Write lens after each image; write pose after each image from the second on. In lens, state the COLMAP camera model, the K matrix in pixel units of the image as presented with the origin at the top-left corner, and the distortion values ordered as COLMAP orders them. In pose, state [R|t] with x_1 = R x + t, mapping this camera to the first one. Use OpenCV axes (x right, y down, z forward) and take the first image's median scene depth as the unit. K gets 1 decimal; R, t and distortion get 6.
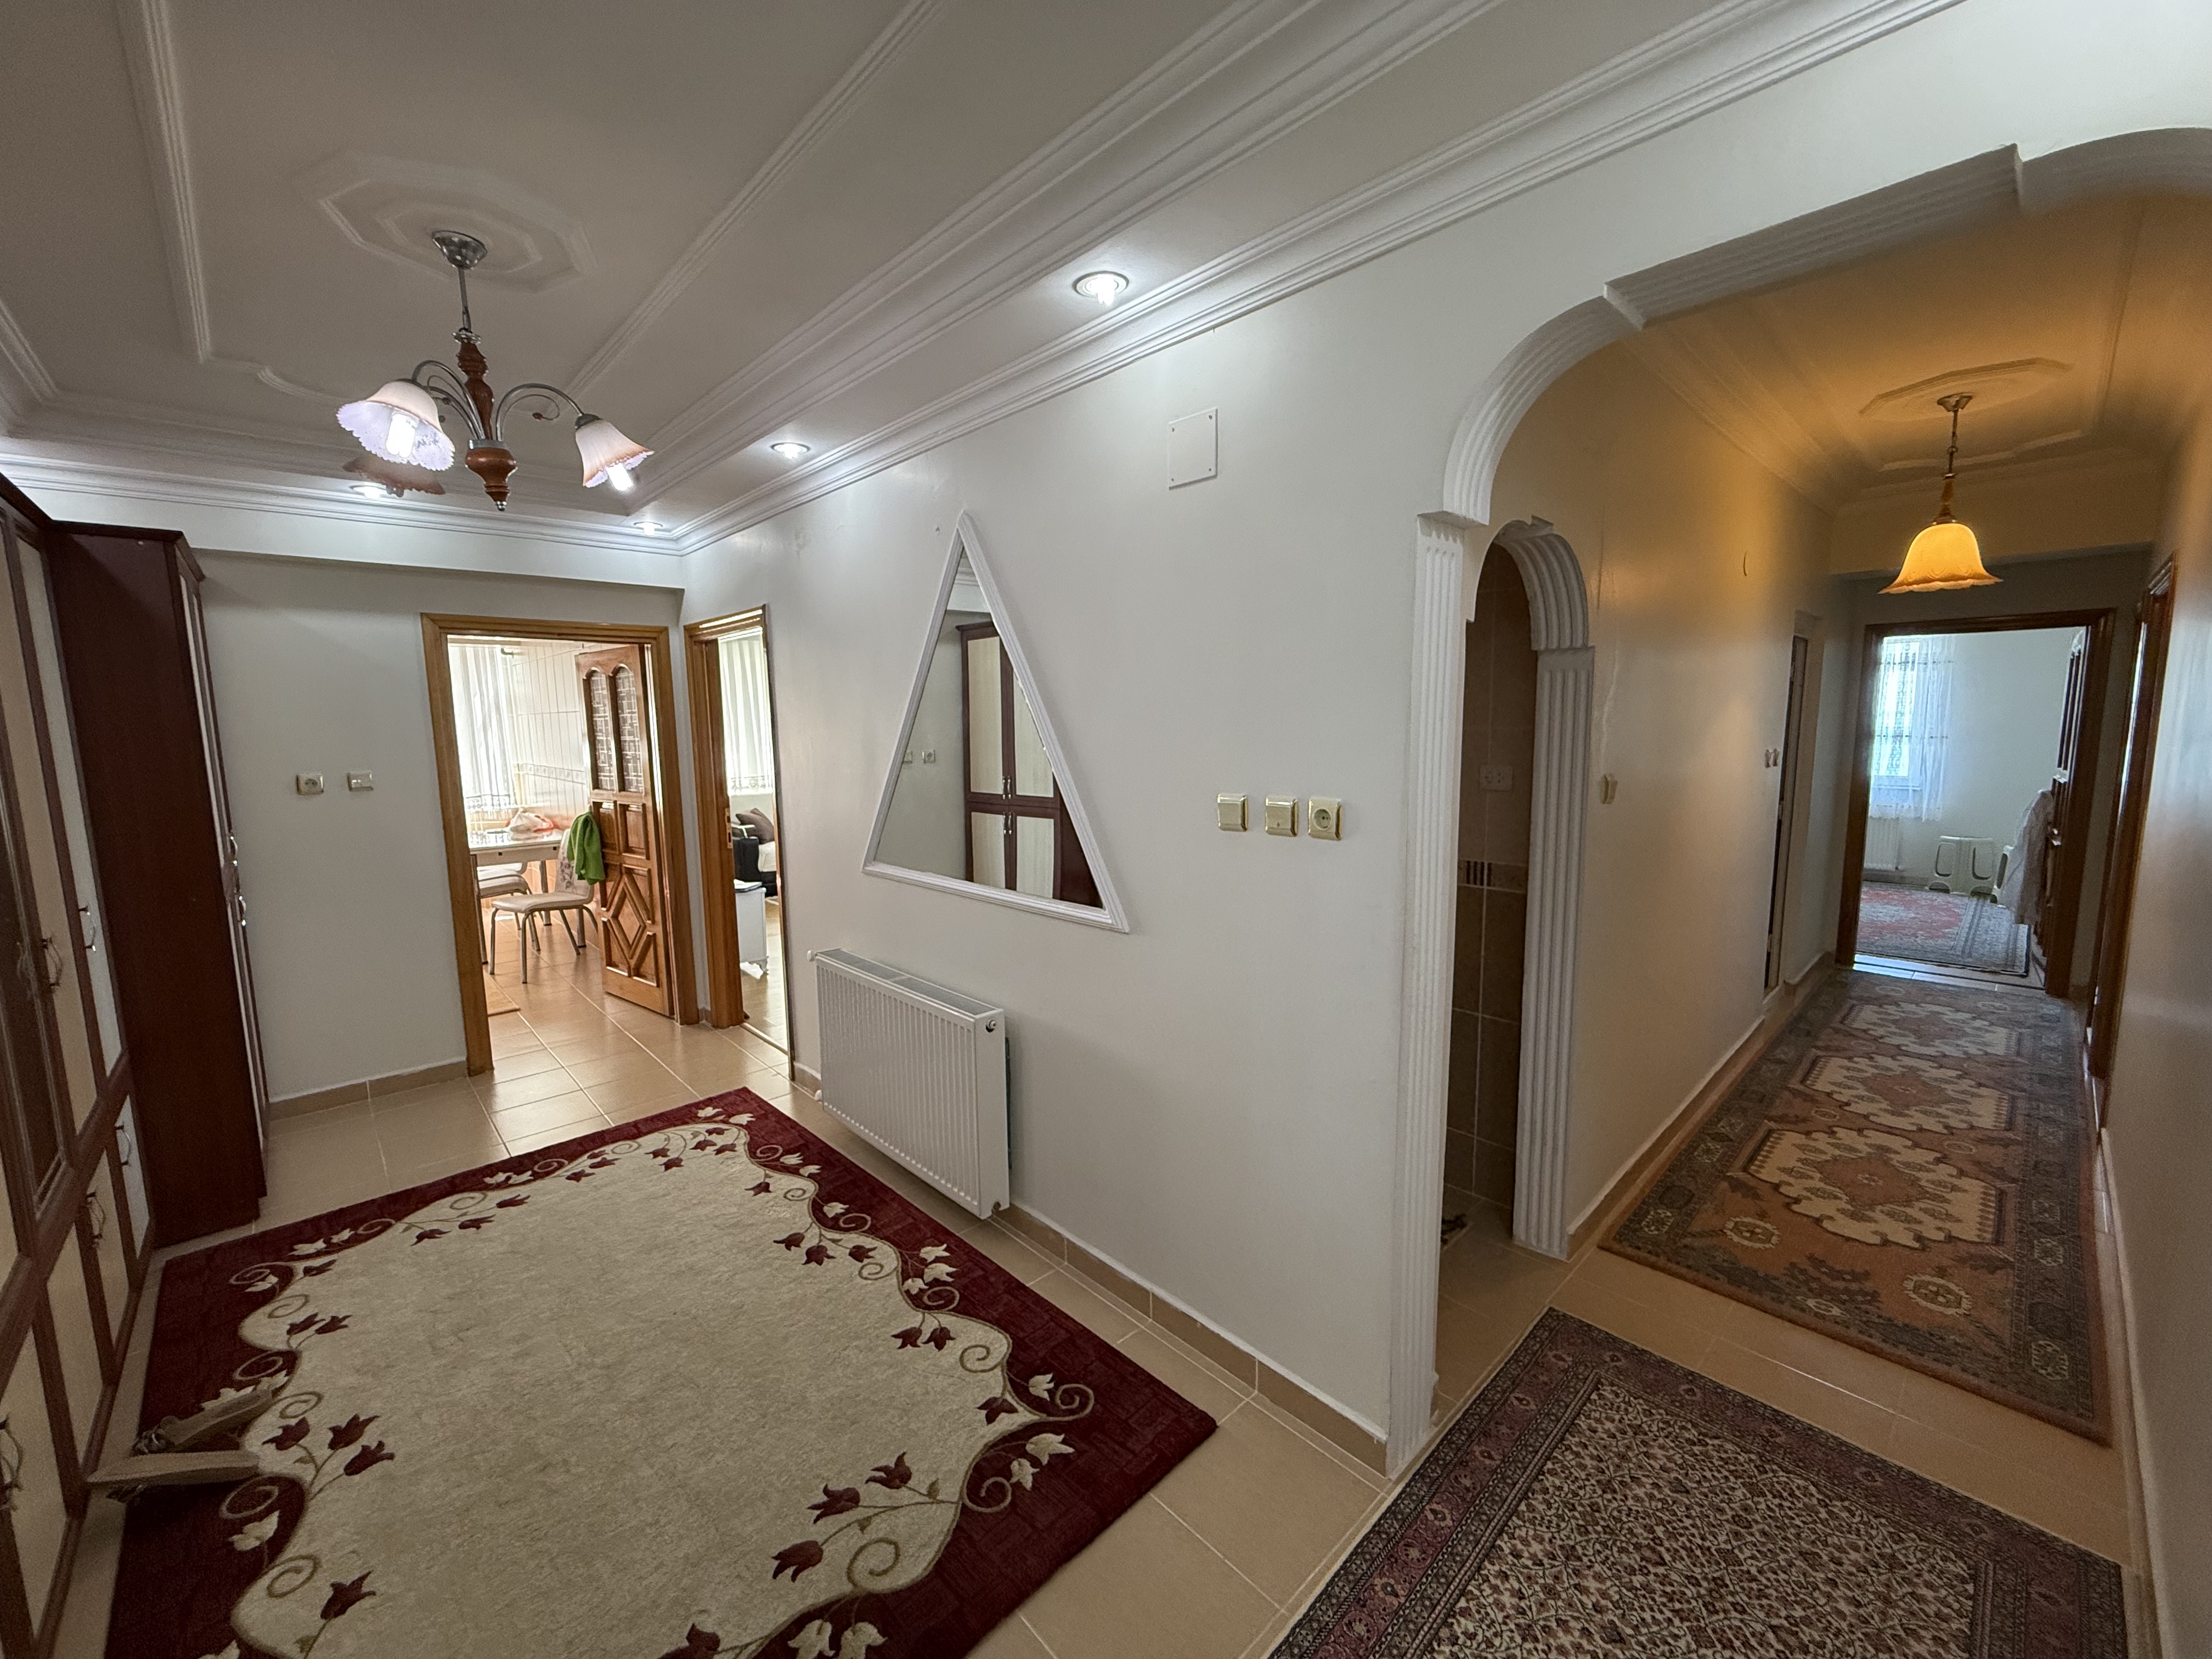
lens RADIAL K [[884.1, 0, 1106.3], [0, 884.1, 834.3], [0, 0, 1]] dist [0.000200, 0.000596]
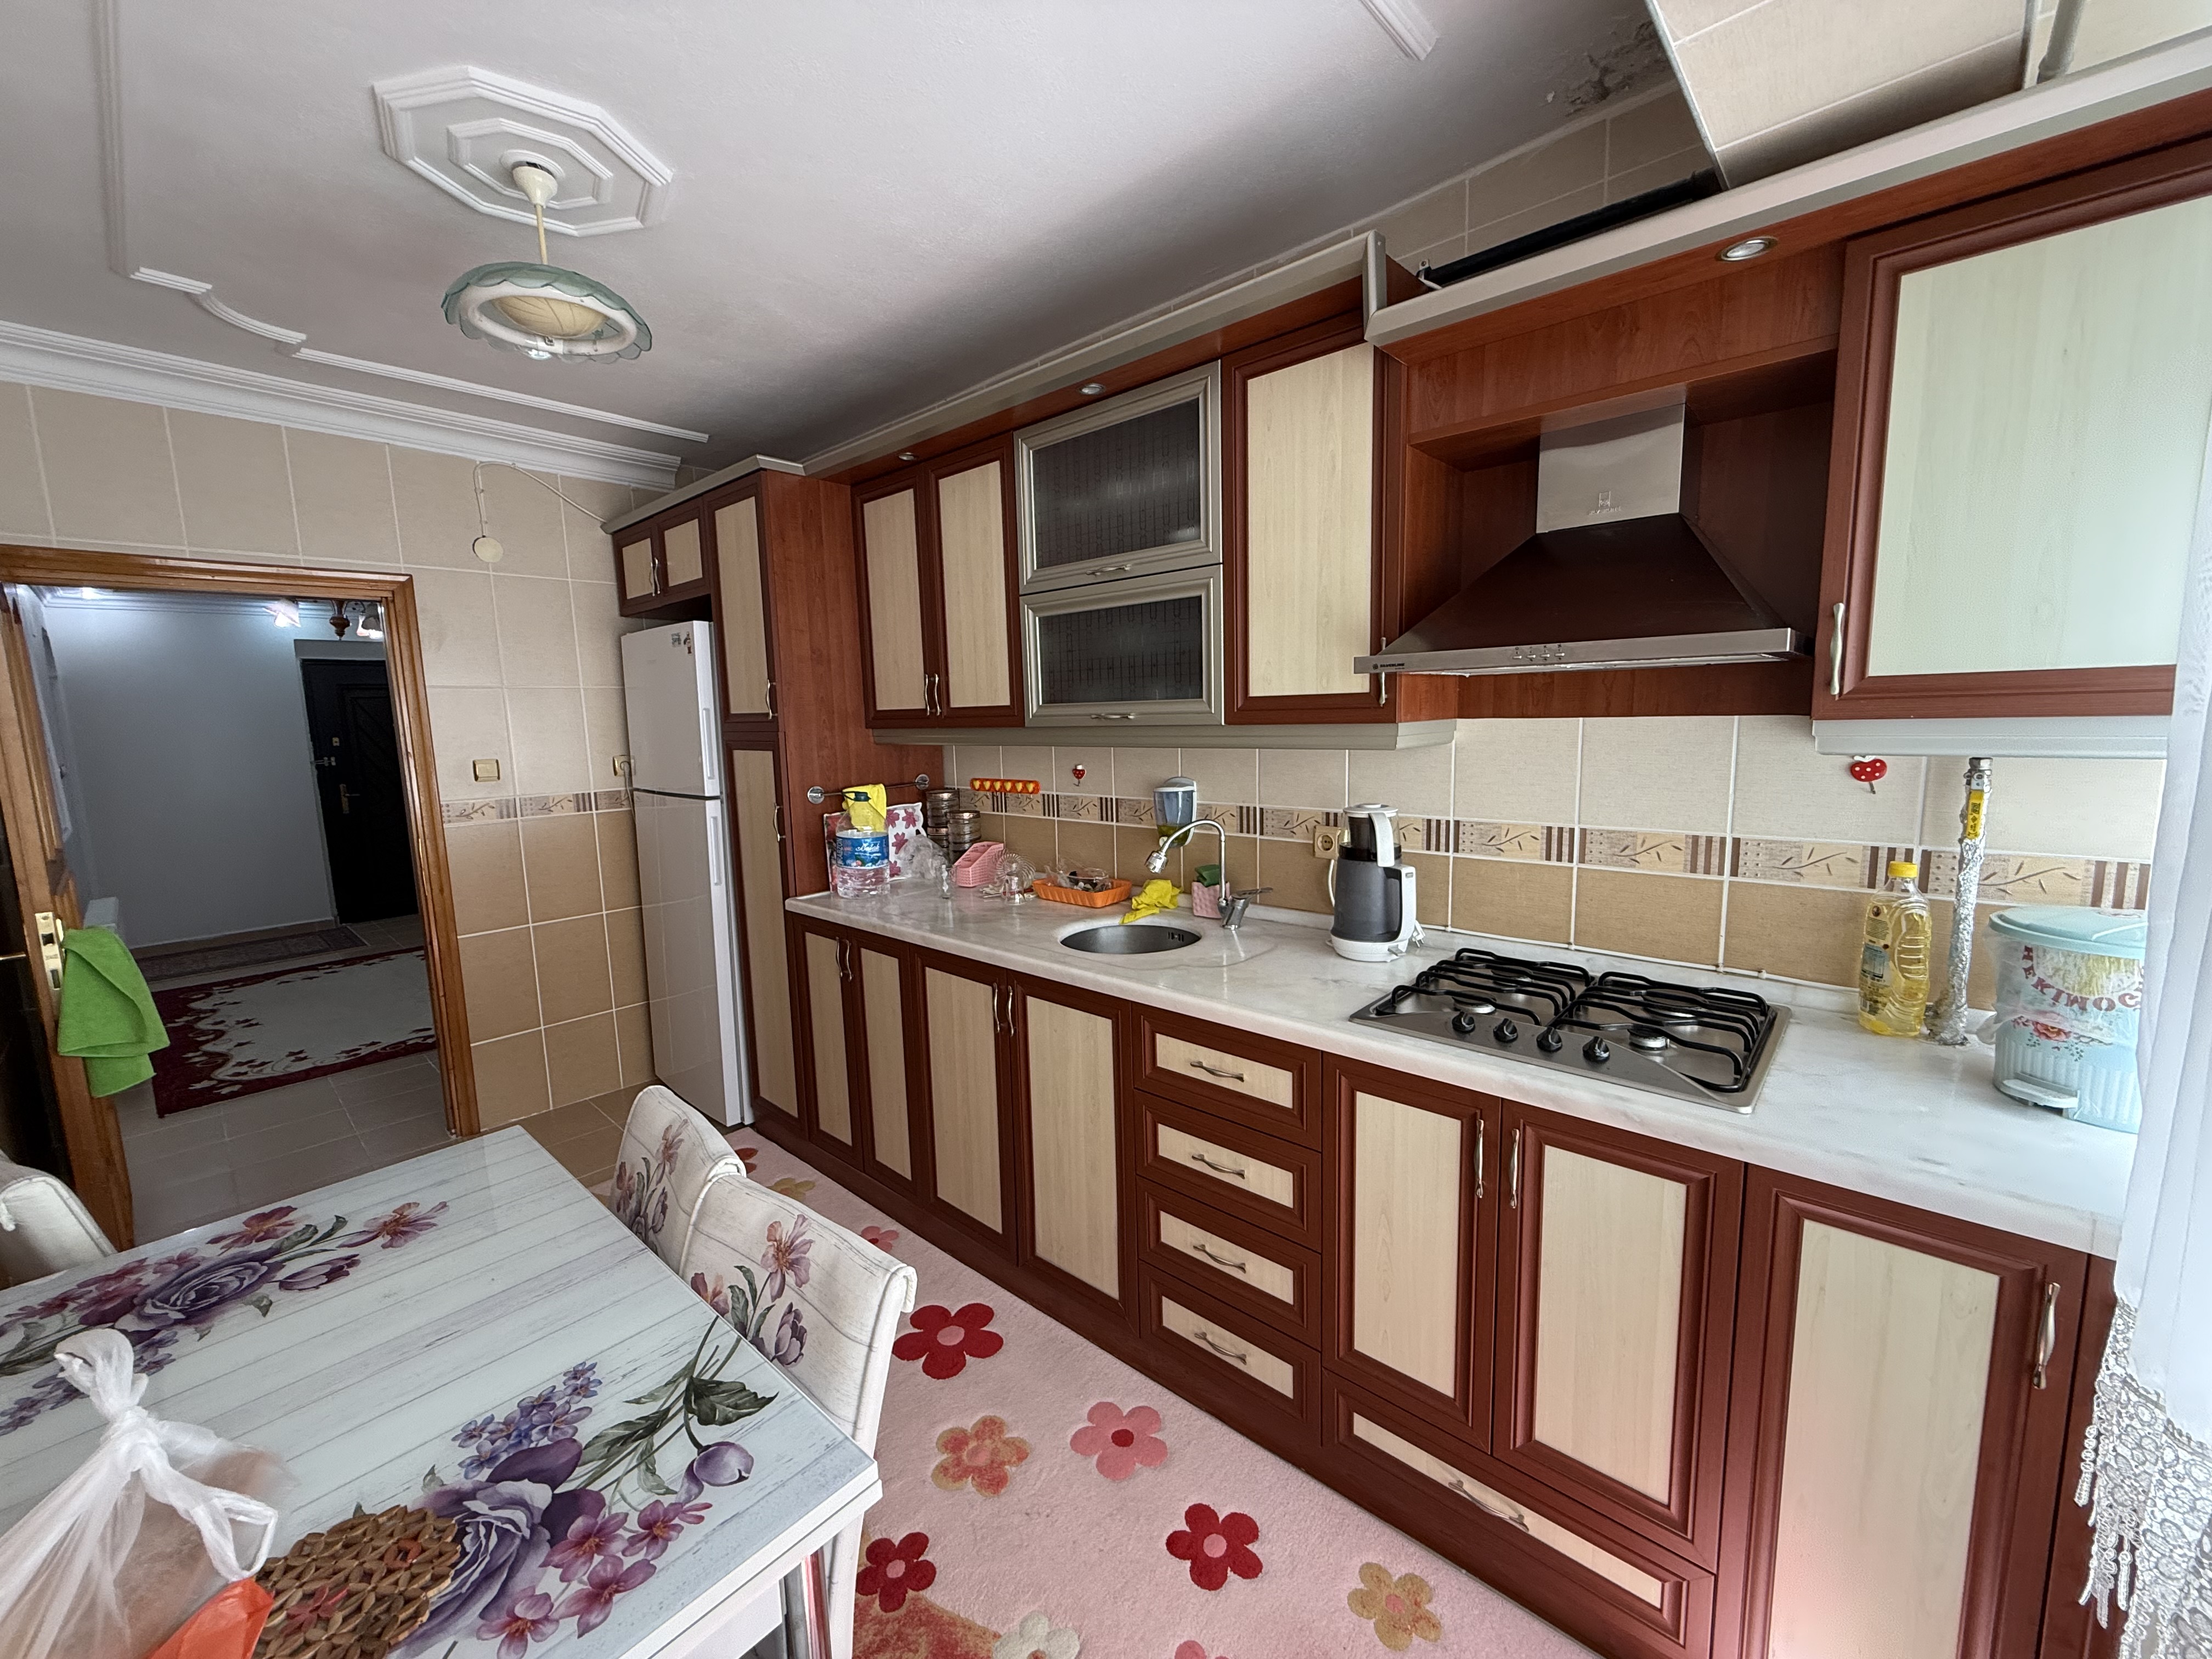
lens RADIAL K [[884.1, 0, 1102.4], [0, 884.1, 828.2], [0, 0, 1]] dist [0.000200, 0.000596]
pose [[-0.996971, 0.047428, -0.061633, -1.530729], [0.030624, 0.967900, 0.249461, -0.236932], [0.071486, 0.246818, -0.966421, 2.141758]]
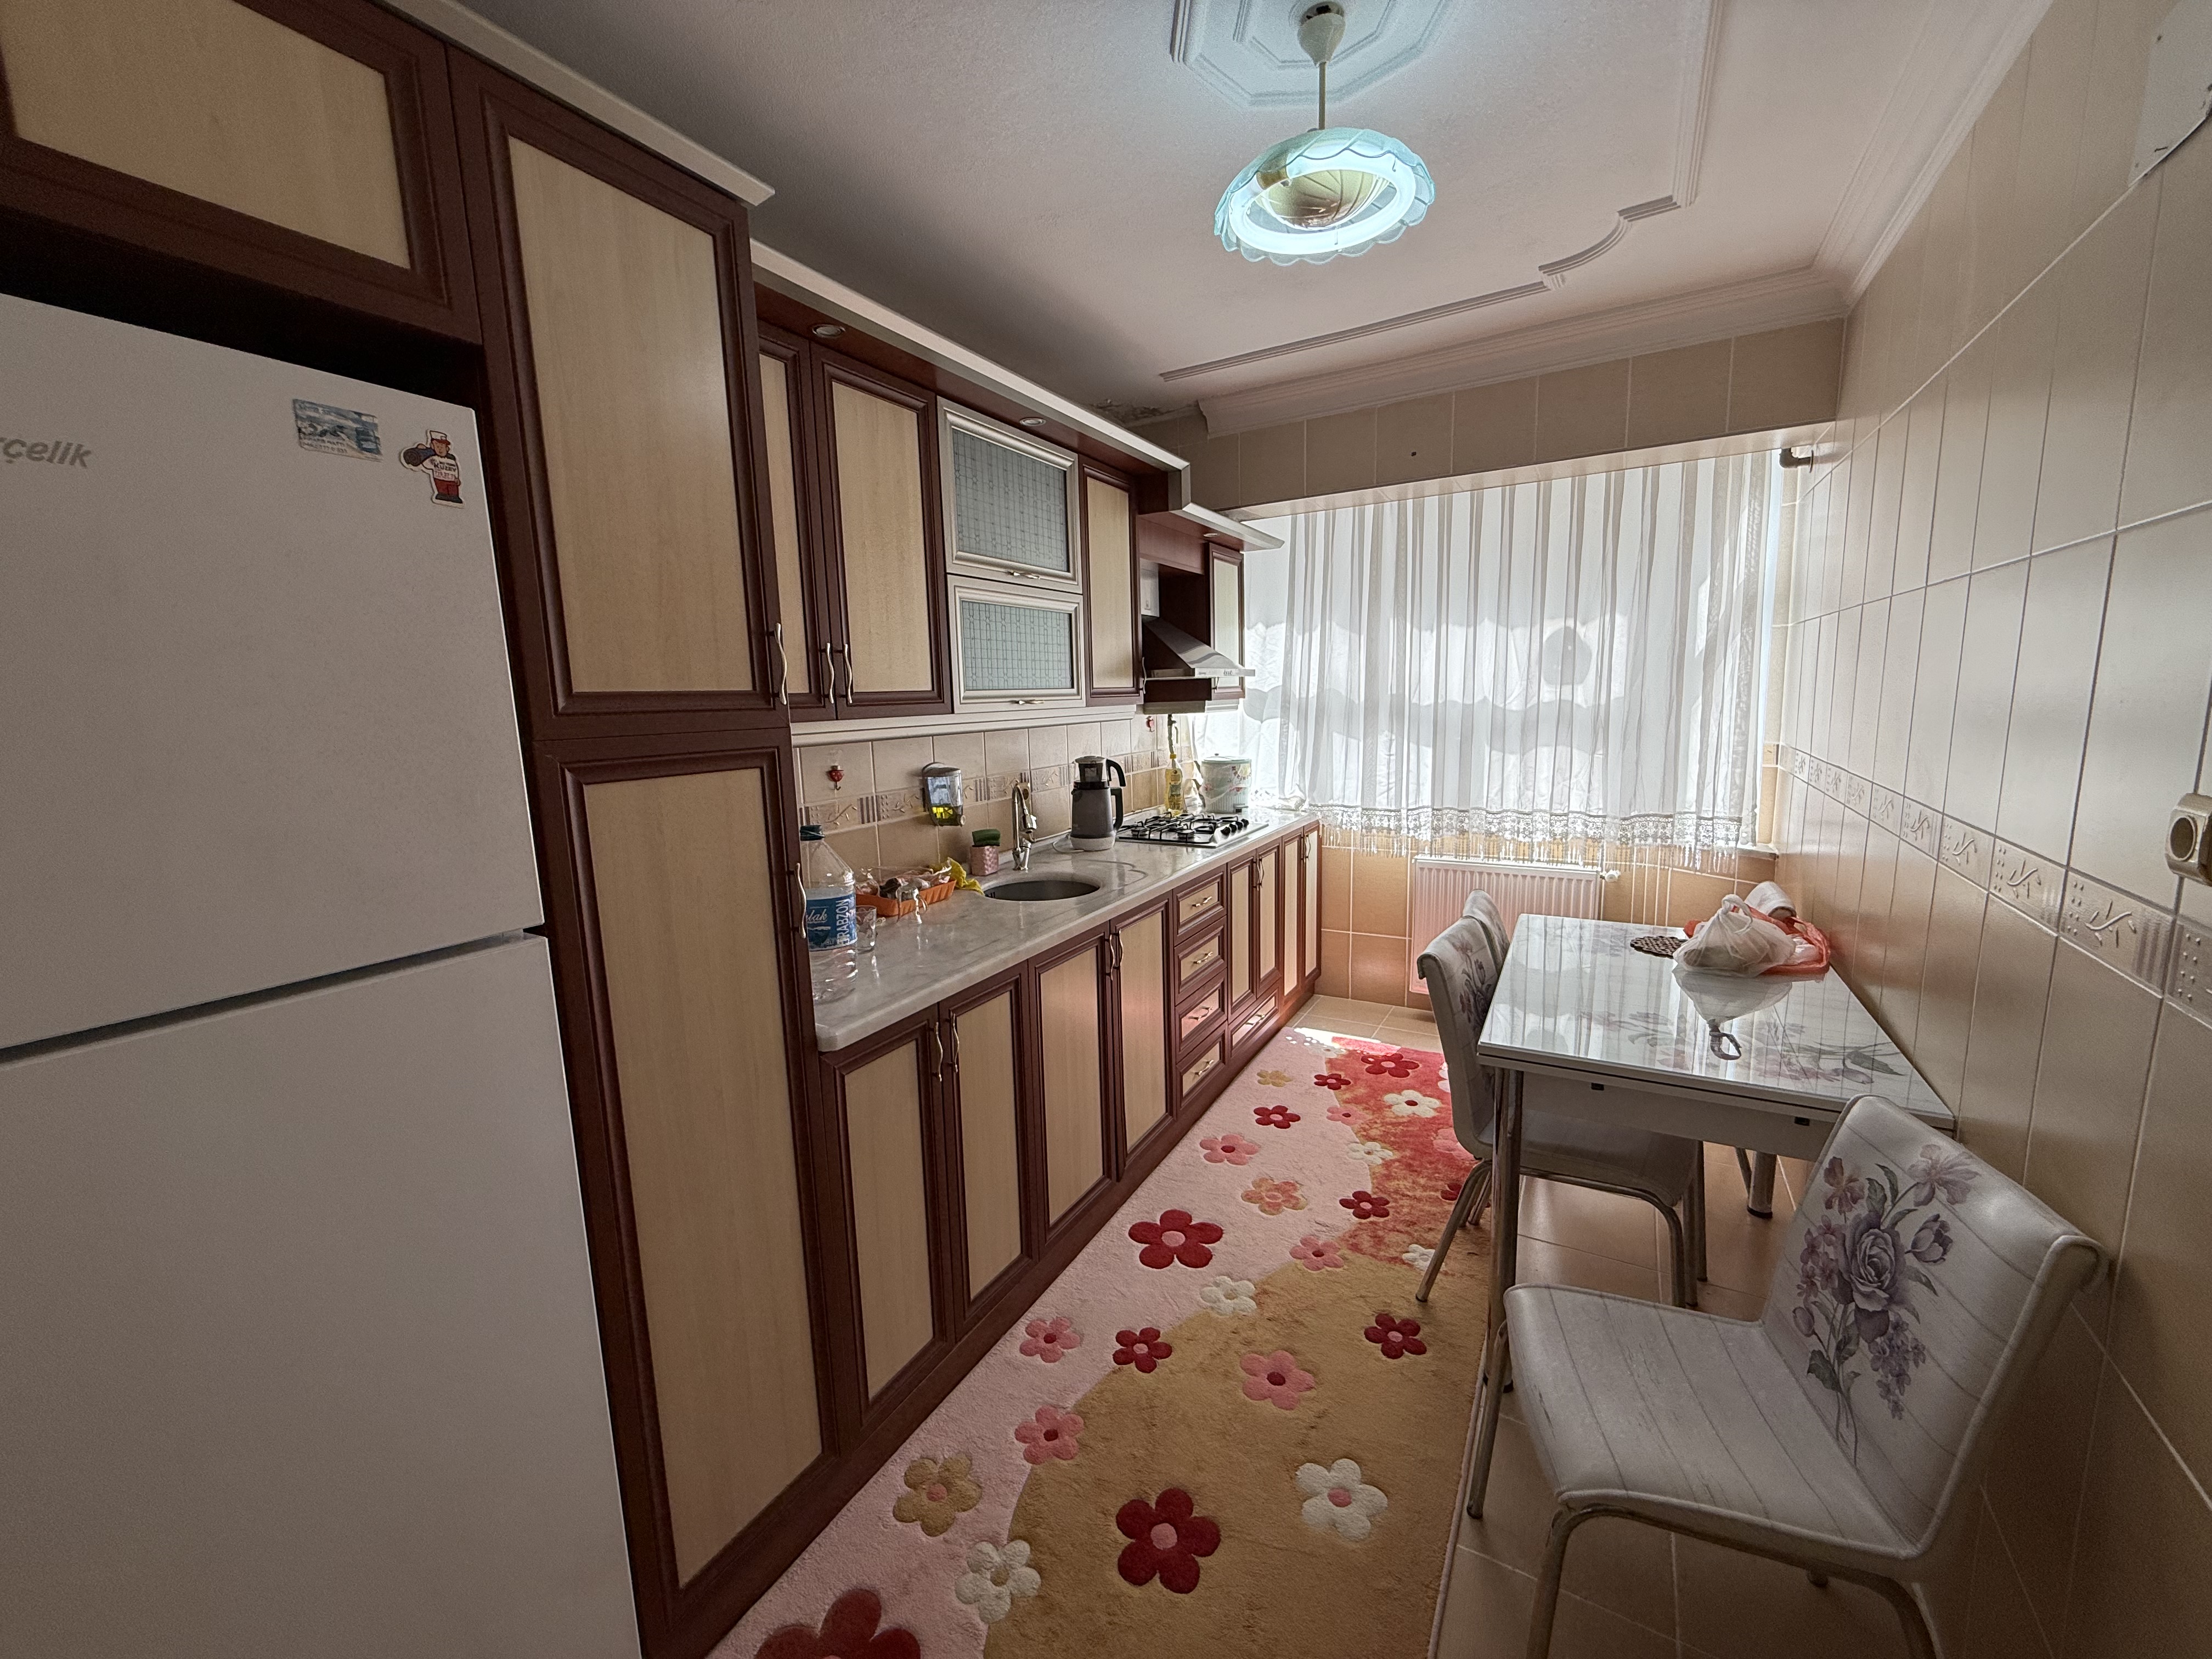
lens RADIAL K [[884.1, 0, 1107.1], [0, 884.1, 831.1], [0, 0, 1]] dist [0.000200, 0.000596]
pose [[0.293942, 0.155083, -0.943158, -0.819986], [-0.090682, 0.986823, 0.134001, -0.150359], [0.951512, 0.046139, 0.304132, 1.312772]]
